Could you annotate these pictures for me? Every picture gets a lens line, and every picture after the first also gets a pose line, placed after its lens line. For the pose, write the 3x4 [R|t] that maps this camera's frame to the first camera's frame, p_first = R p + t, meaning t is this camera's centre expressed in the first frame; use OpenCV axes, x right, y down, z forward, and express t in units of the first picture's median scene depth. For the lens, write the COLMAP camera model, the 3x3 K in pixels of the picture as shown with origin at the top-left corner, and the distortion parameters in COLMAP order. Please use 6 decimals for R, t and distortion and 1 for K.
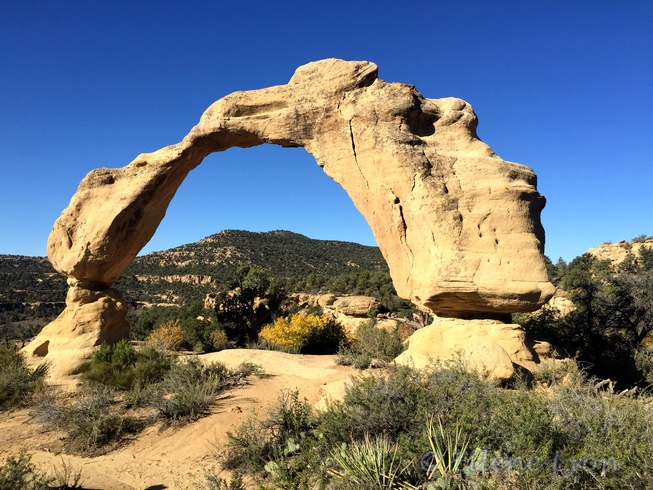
lens RADIAL K [[557.9, 0, 326.5], [0, 557.9, 246.8], [0, 0, 1]] dist [0.050922, -0.014490]
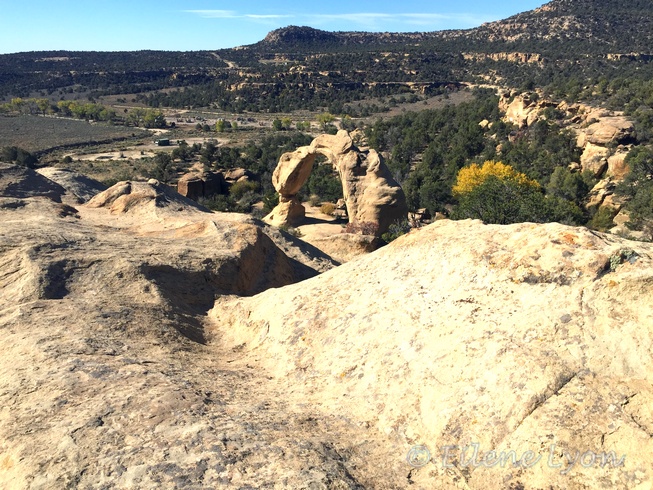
lens RADIAL K [[557.9, 0, 327.4], [0, 557.9, 245.1], [0, 0, 1]] dist [0.050922, -0.014490]
pose [[0.845945, 0.166335, -0.506665, 1.217069], [0.039291, 0.928087, 0.370286, -0.739827], [0.531821, -0.333149, 0.778575, -1.128690]]
